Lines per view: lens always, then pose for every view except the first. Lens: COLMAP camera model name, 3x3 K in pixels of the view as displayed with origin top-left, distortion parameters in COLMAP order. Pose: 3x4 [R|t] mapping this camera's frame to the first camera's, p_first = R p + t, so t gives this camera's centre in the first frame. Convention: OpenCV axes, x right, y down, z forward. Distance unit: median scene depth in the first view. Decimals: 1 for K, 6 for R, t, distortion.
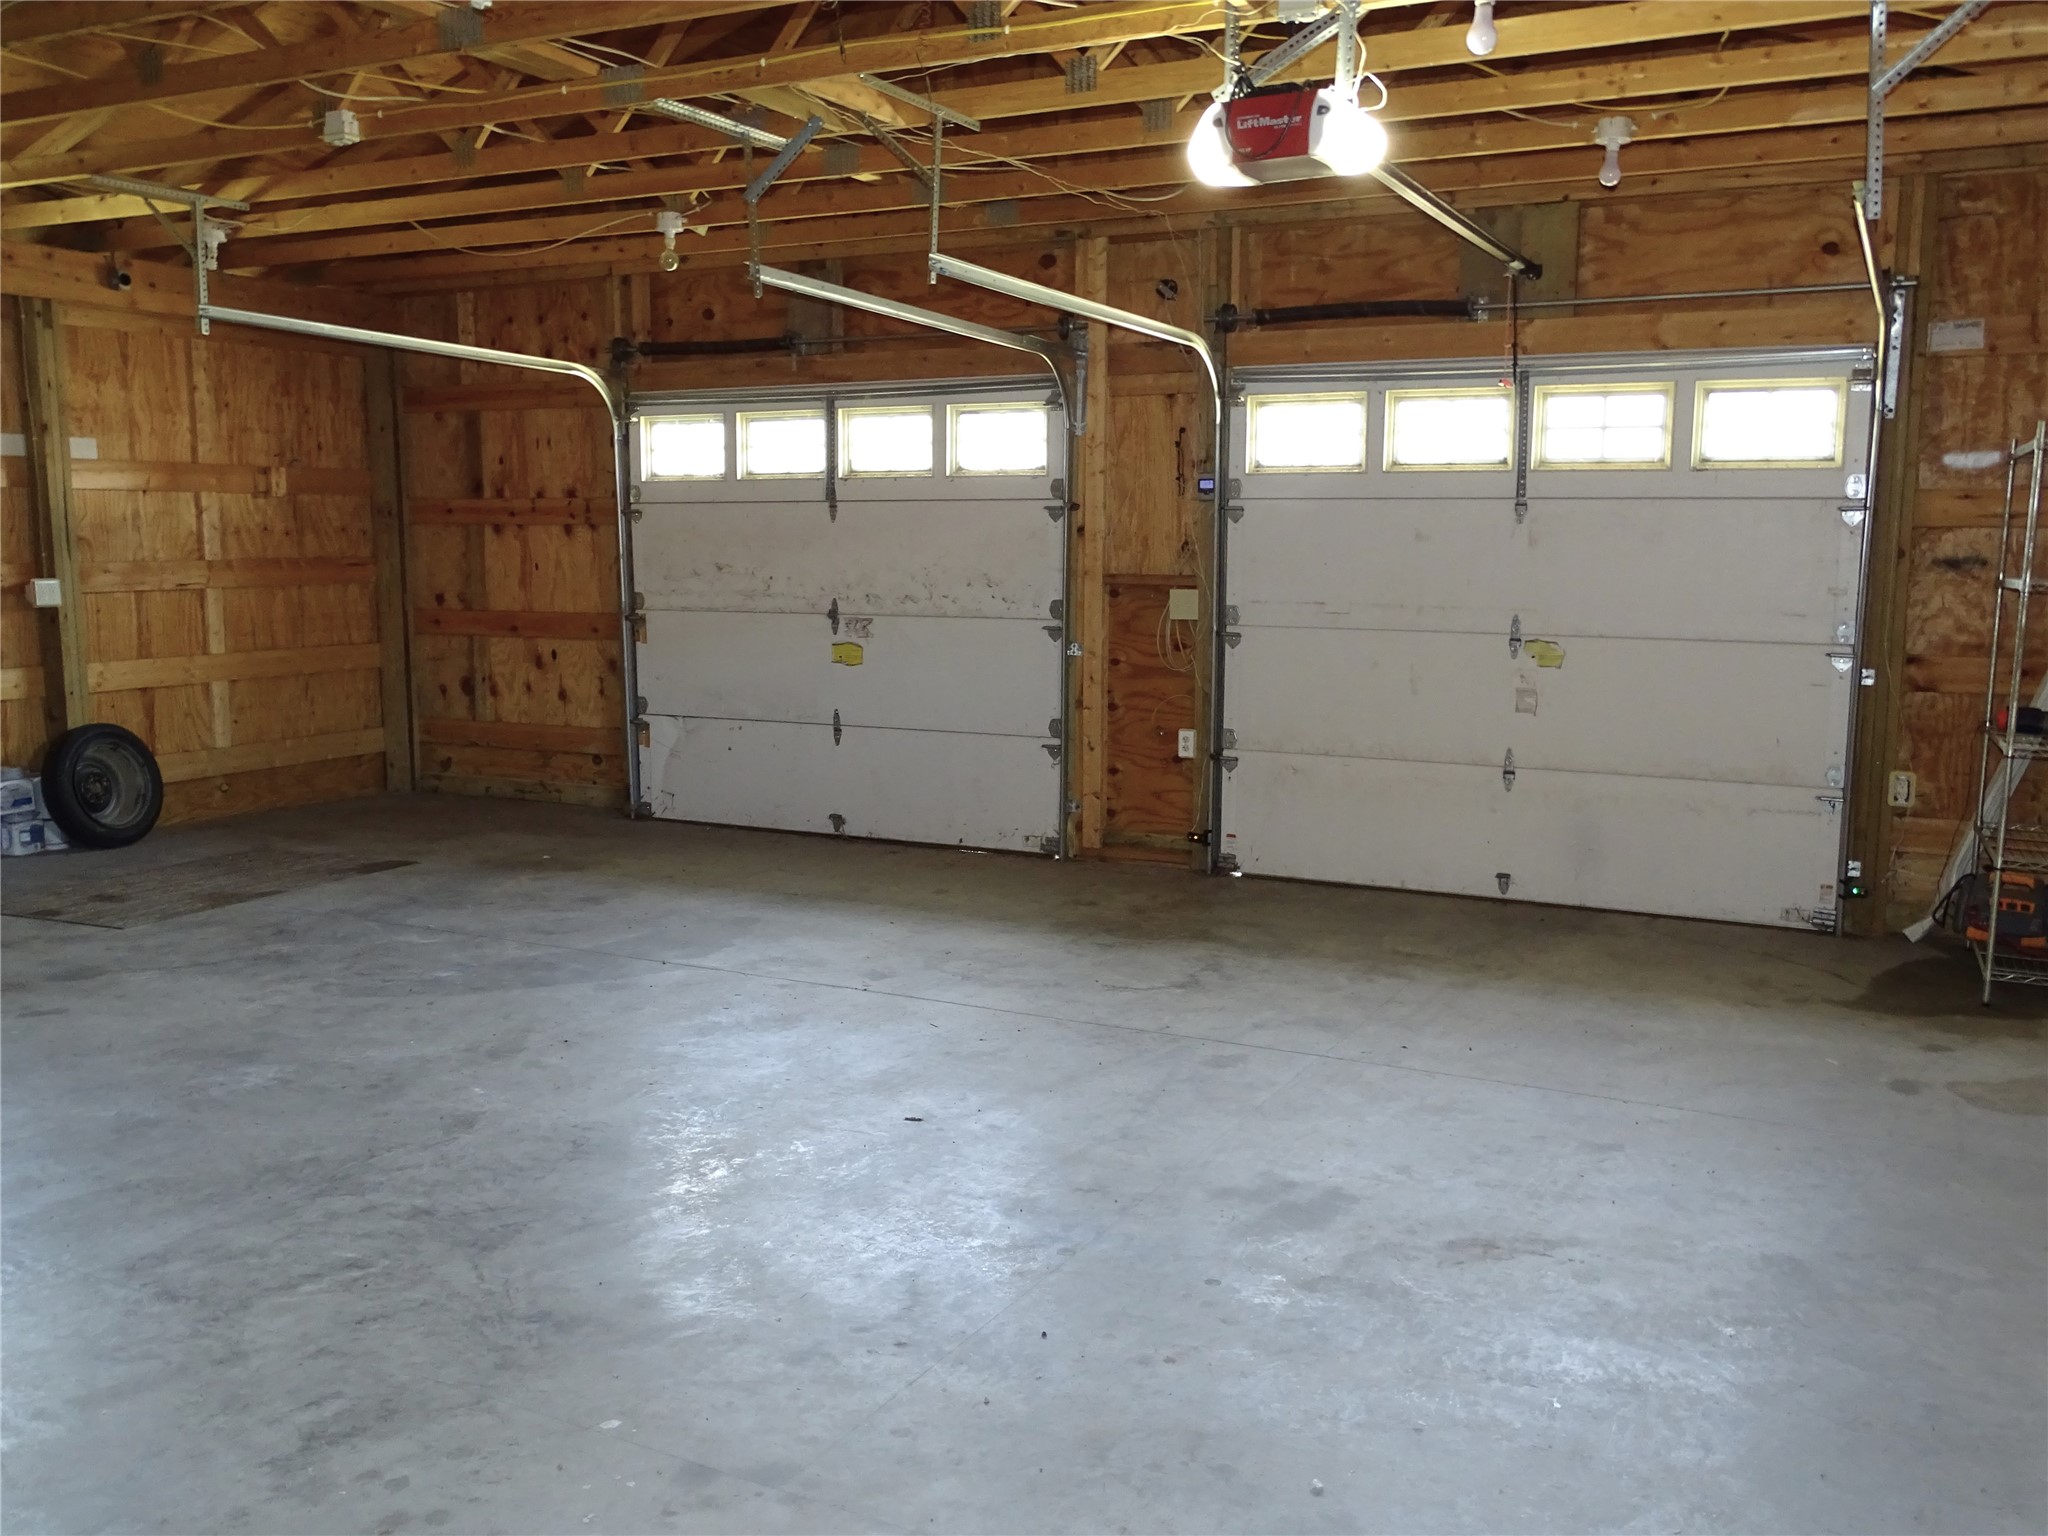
lens RADIAL K [[1750.1, 0, 1024.0], [0, 1750.1, 768.0], [0, 0, 1]] dist [0.012145, 0.011924]
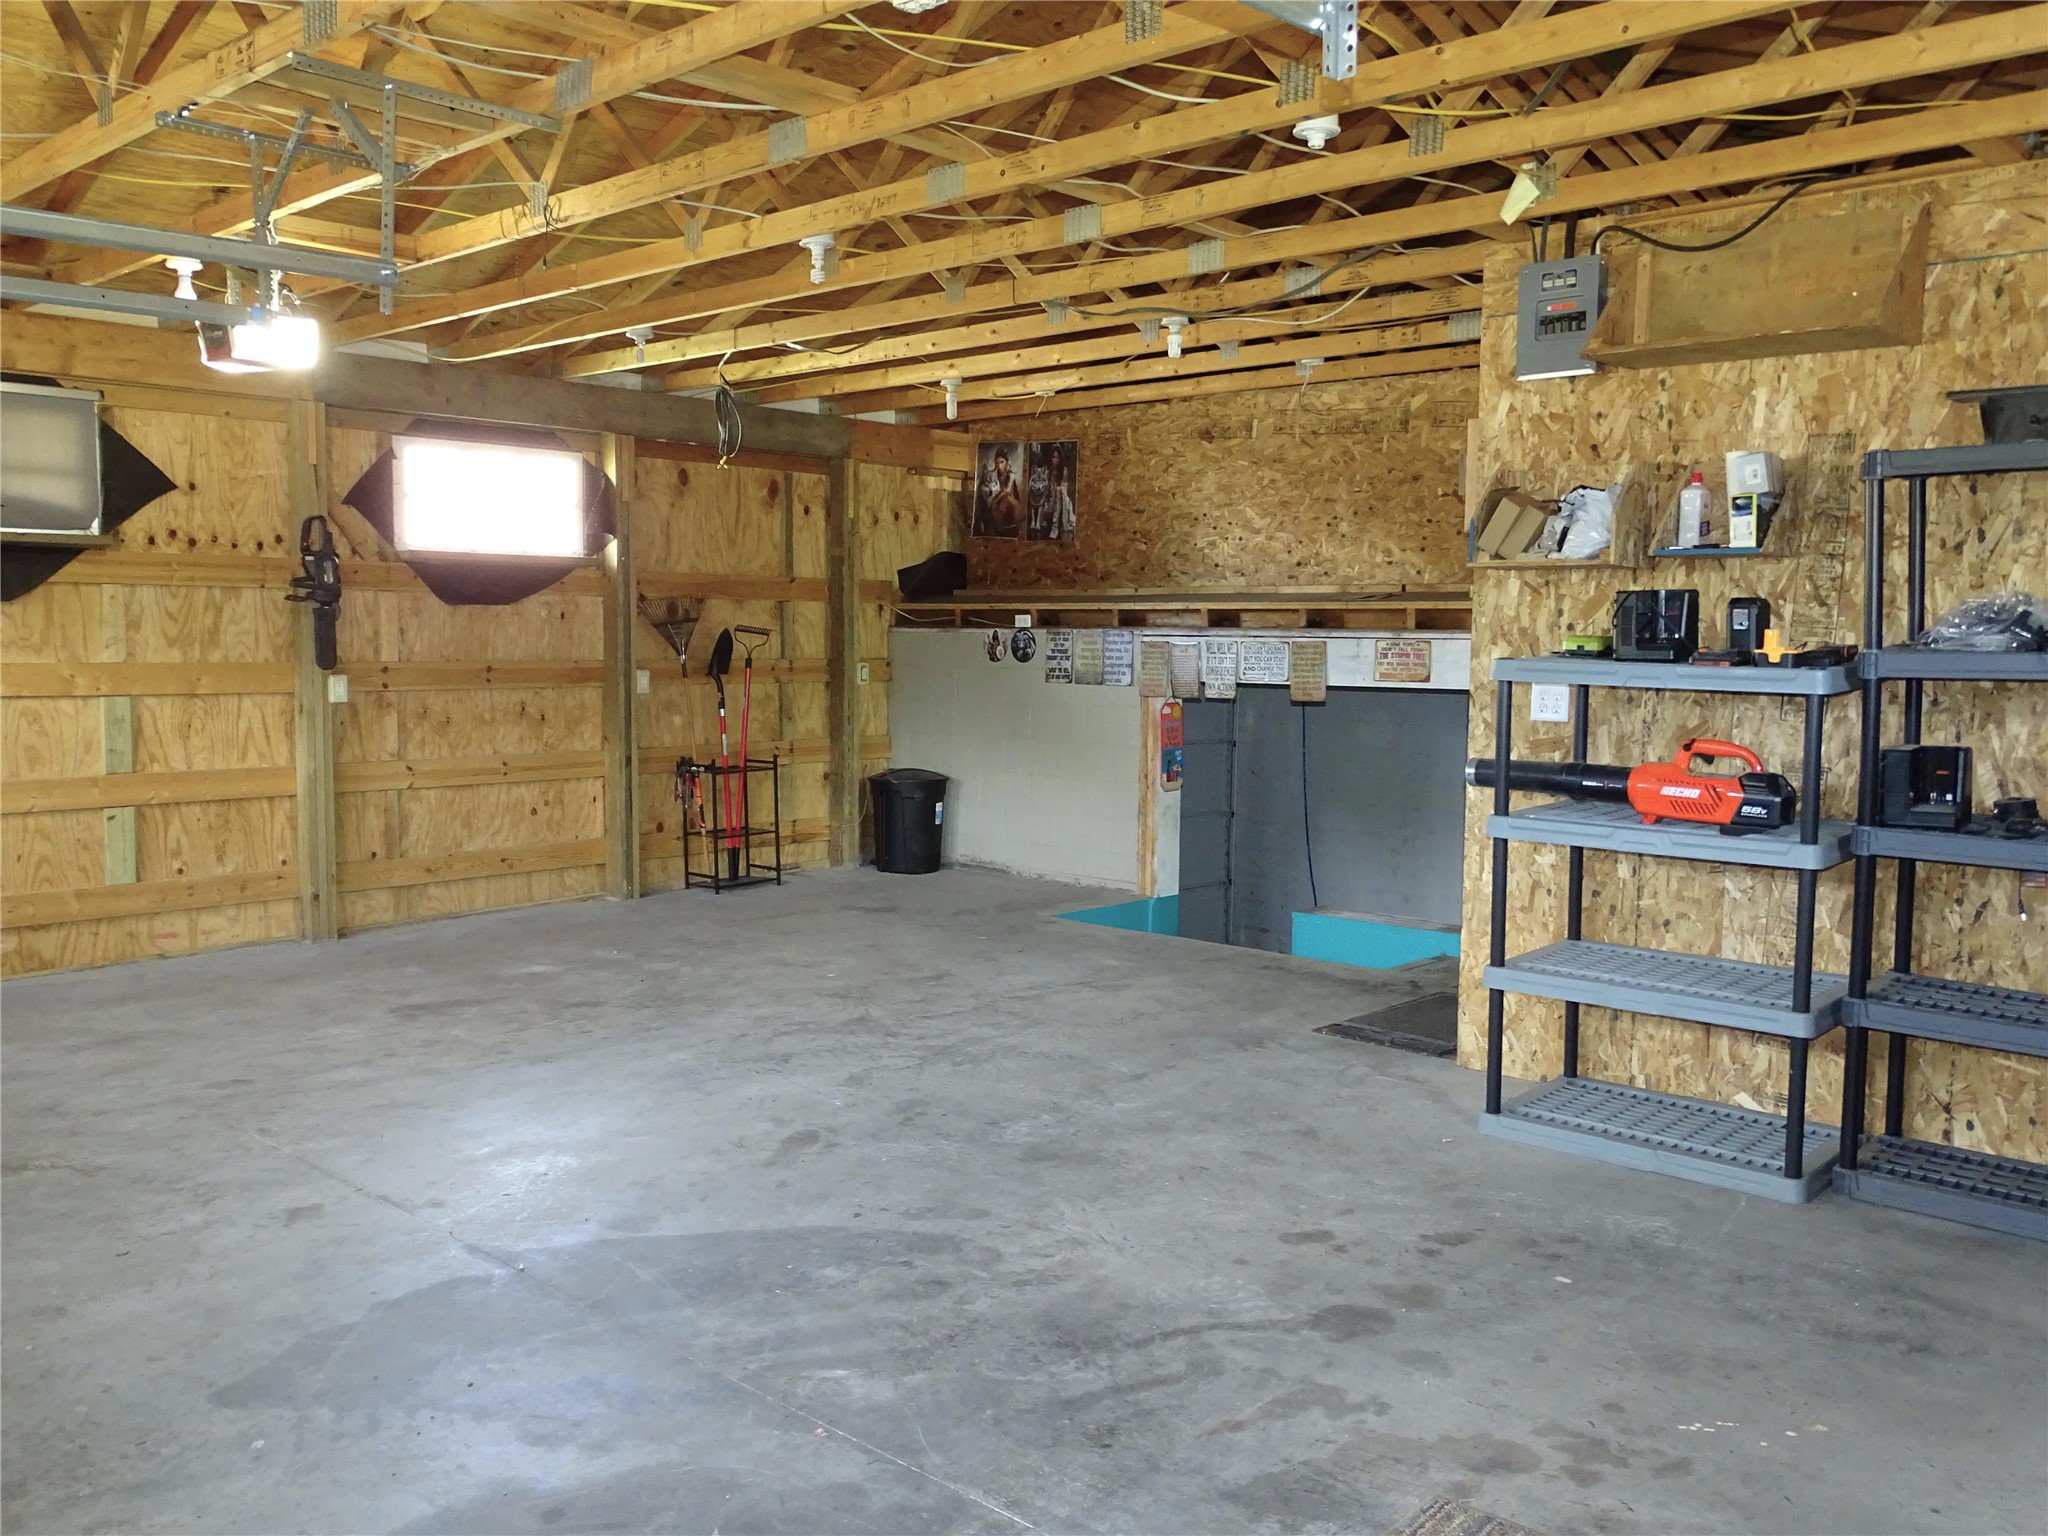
lens RADIAL K [[1750.1, 0, 1024.0], [0, 1750.1, 768.0], [0, 0, 1]] dist [0.012145, 0.011924]
pose [[-0.959293, -0.031389, 0.280662, -0.634789], [0.029620, 0.977140, 0.210524, -0.237682], [-0.280855, 0.210268, -0.936434, 1.697229]]
